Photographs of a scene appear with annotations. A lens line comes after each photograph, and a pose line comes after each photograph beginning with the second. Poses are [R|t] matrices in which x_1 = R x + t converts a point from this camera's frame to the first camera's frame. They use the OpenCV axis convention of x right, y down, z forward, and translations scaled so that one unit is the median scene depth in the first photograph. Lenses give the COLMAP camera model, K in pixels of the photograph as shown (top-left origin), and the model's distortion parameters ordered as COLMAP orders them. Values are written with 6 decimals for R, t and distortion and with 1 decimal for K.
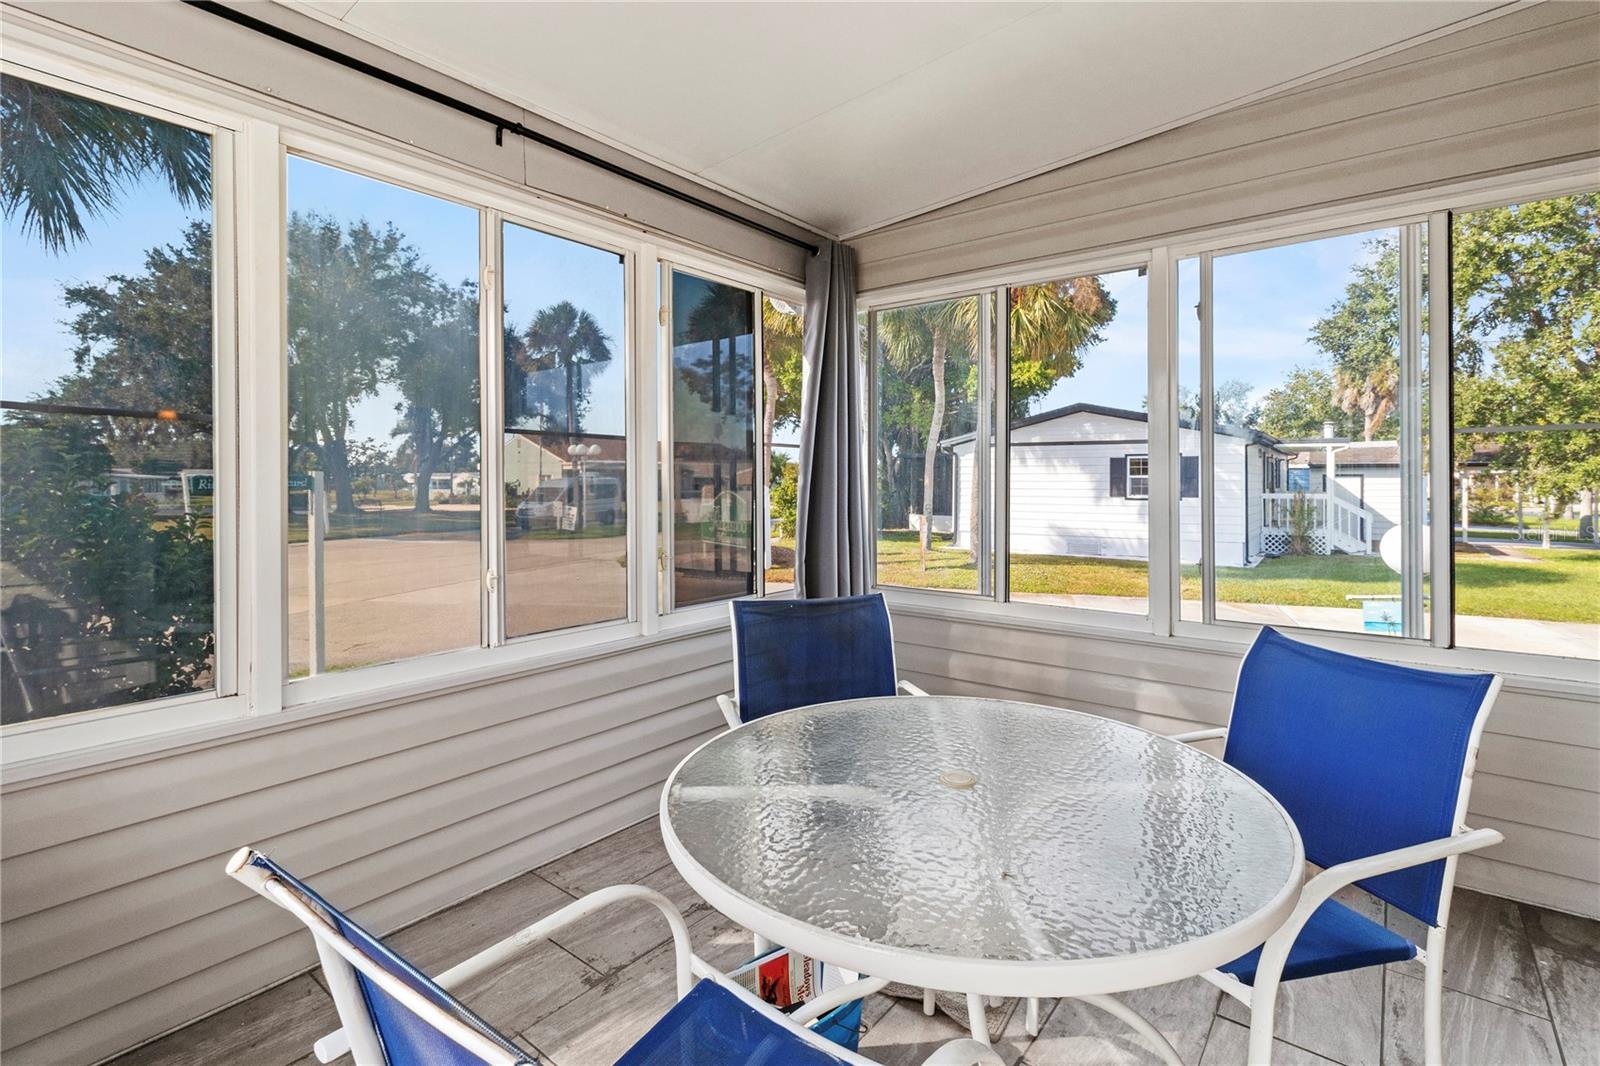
lens RADIAL K [[758.3, 0, 814.7], [0, 758.3, 478.0], [0, 0, 1]] dist [0.002729, 0.000353]
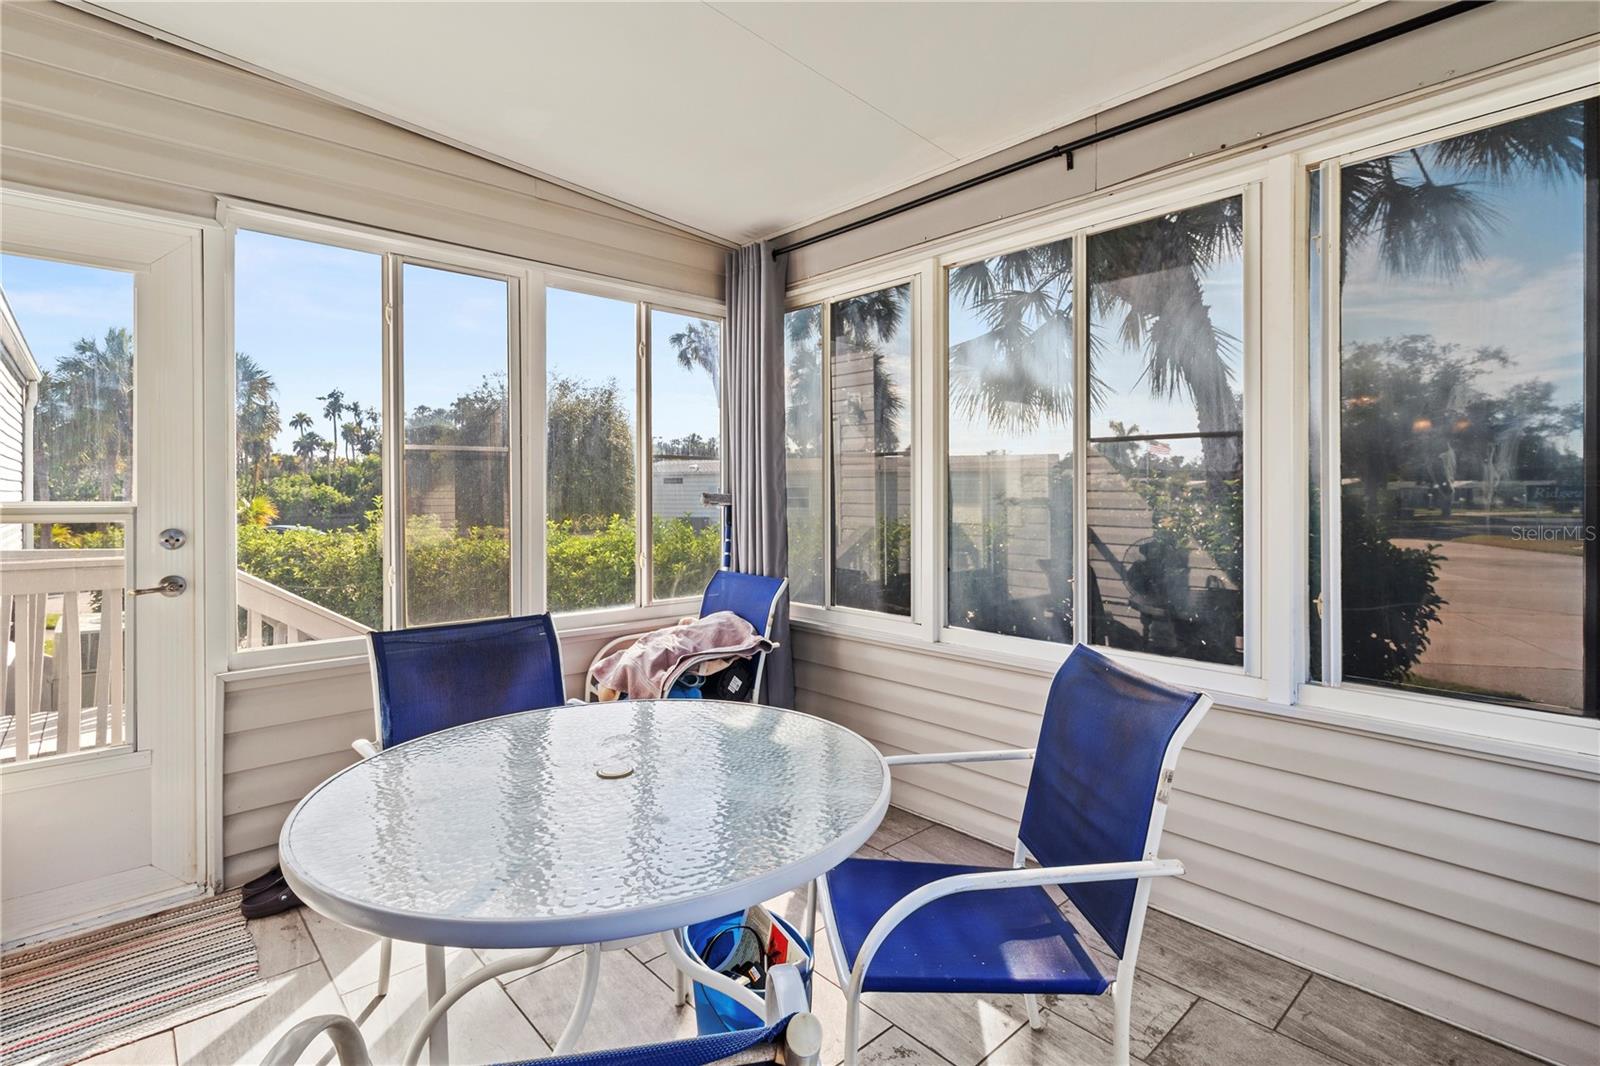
lens RADIAL K [[777.1, 0, 841.9], [0, 777.1, 502.1], [0, 0, 1]] dist [0.001211, 0.000101]
pose [[-0.157176, 0.008645, -0.987533, 0.482090], [0.008514, 0.999936, 0.007399, 0.006335], [0.987534, -0.007245, -0.157240, 0.590520]]
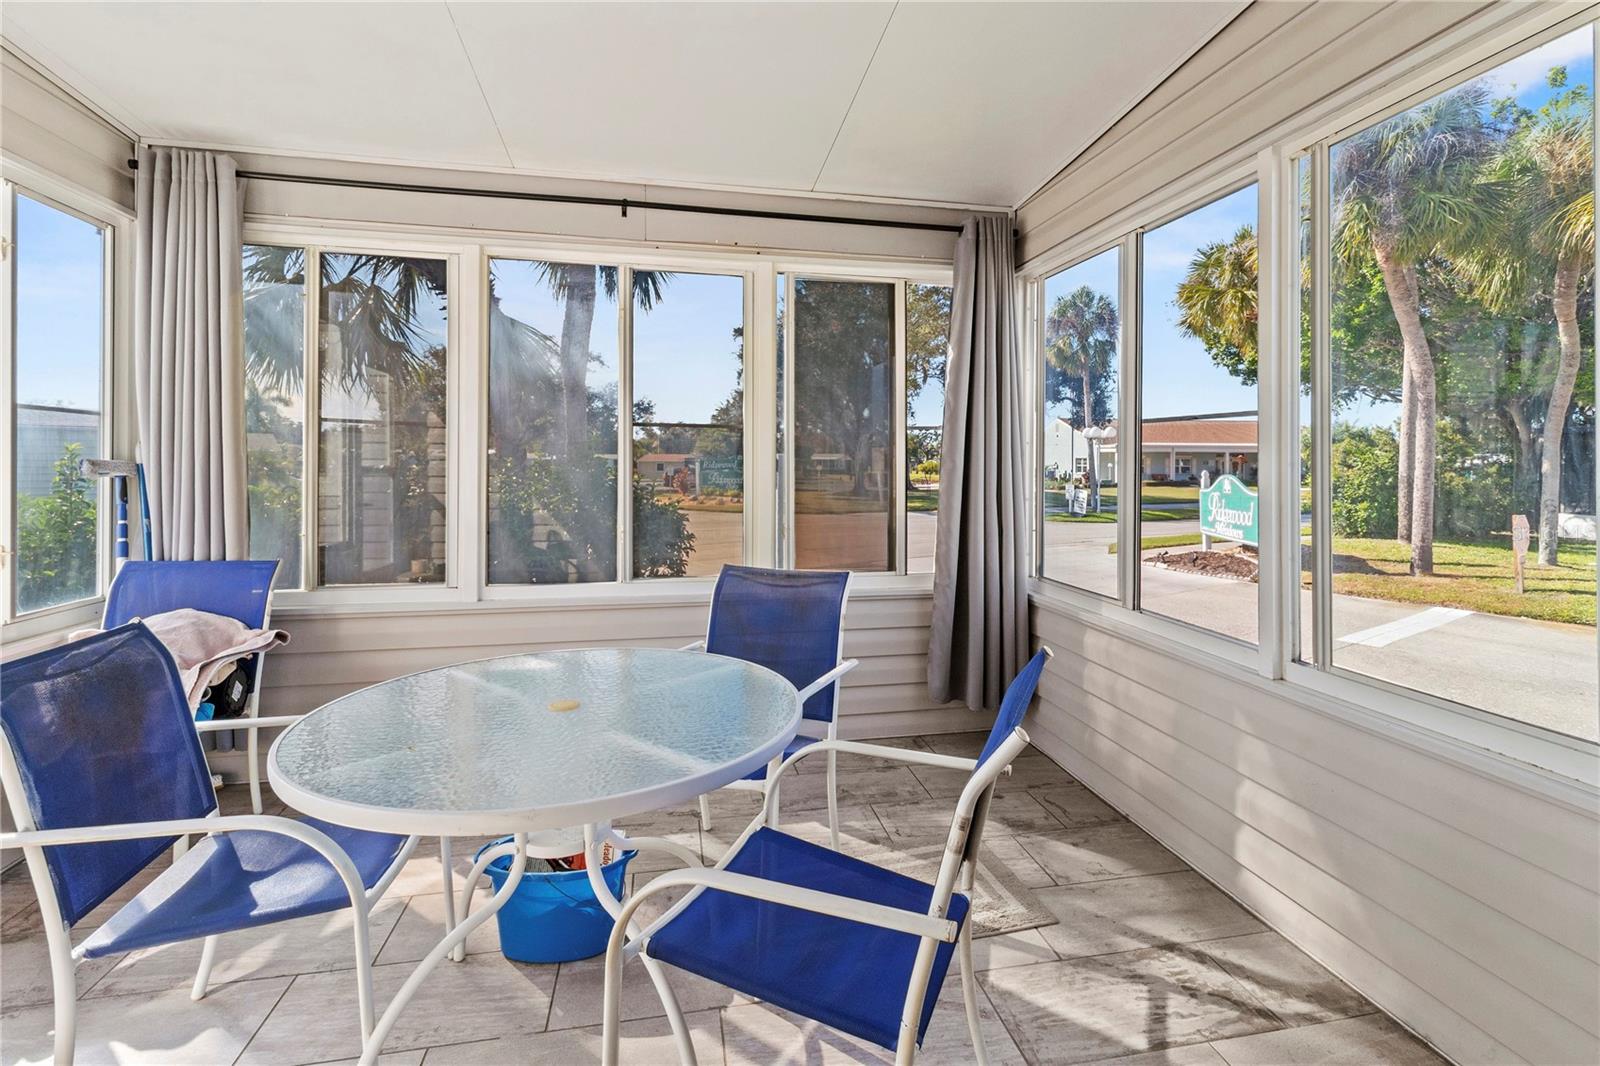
lens RADIAL K [[758.3, 0, 814.7], [0, 758.3, 478.0], [0, 0, 1]] dist [0.002729, 0.000353]
pose [[0.756139, 0.016532, -0.654202, 0.515243], [-0.002052, 0.999736, 0.022892, -0.001186], [0.654408, -0.015967, 0.755973, 0.131298]]
